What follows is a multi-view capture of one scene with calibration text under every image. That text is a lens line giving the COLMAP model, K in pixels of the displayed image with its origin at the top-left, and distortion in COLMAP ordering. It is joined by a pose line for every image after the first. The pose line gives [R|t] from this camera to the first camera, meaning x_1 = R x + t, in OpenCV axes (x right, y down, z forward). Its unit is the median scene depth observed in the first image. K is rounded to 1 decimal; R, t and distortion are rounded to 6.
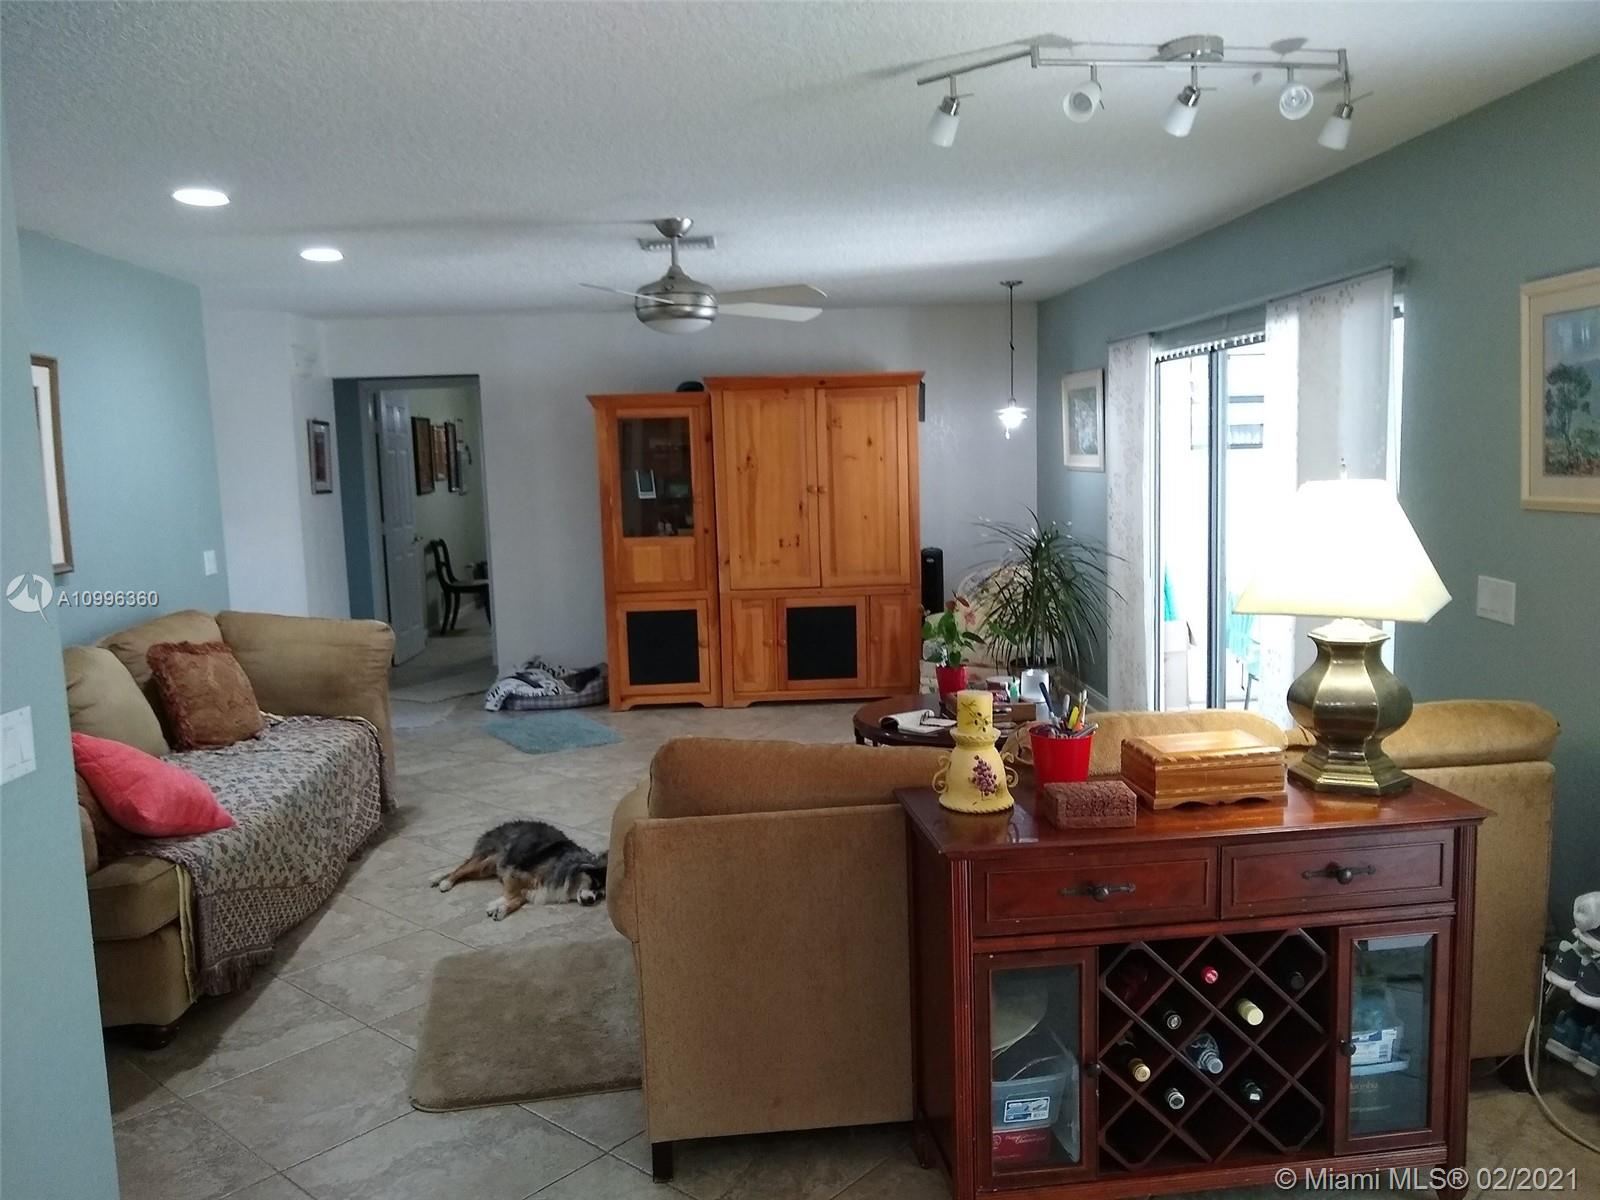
lens RADIAL K [[1292.7, 0, 783.0], [0, 1292.7, 611.9], [0, 0, 1]] dist [0.013825, -0.016902]
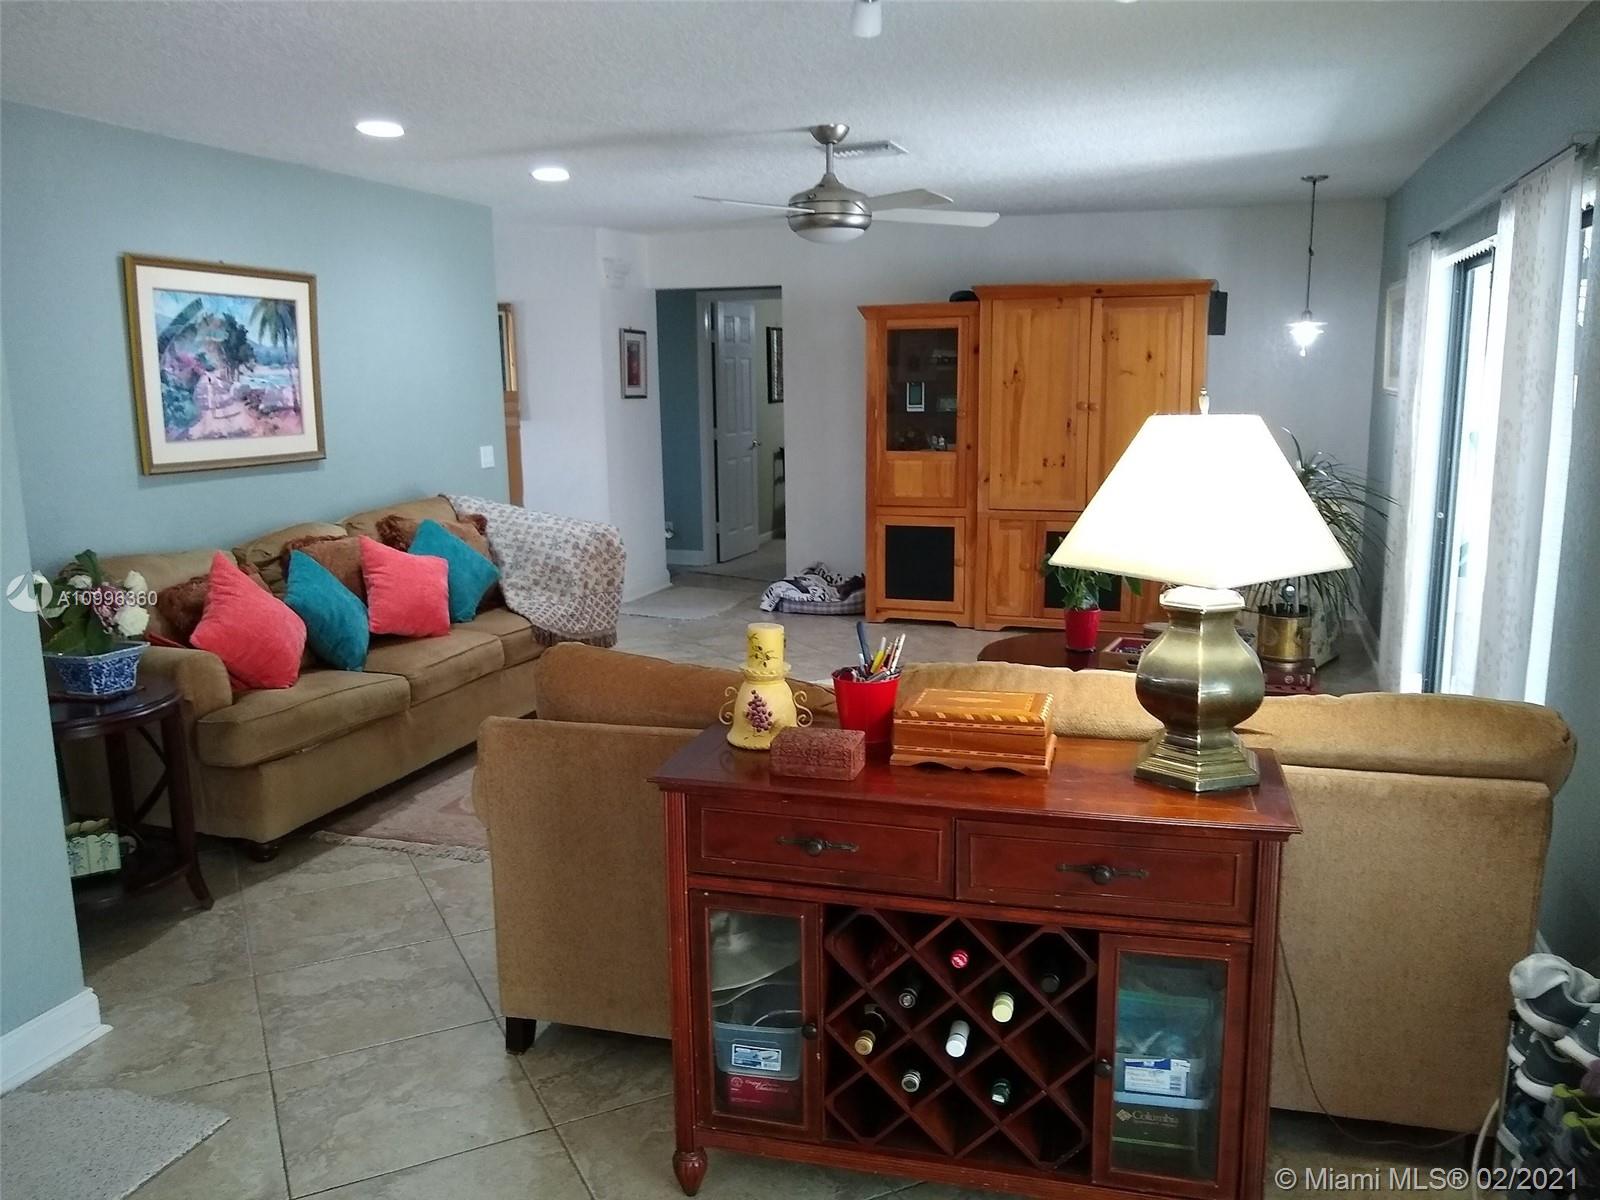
lens RADIAL K [[1292.7, 0, 787.8], [0, 1292.7, 600.3], [0, 0, 1]] dist [0.013825, -0.016902]
pose [[0.923440, 0.085421, -0.374114, 0.192630], [-0.062800, 0.995406, 0.072267, -0.009608], [0.378568, -0.043240, 0.924563, 0.045554]]
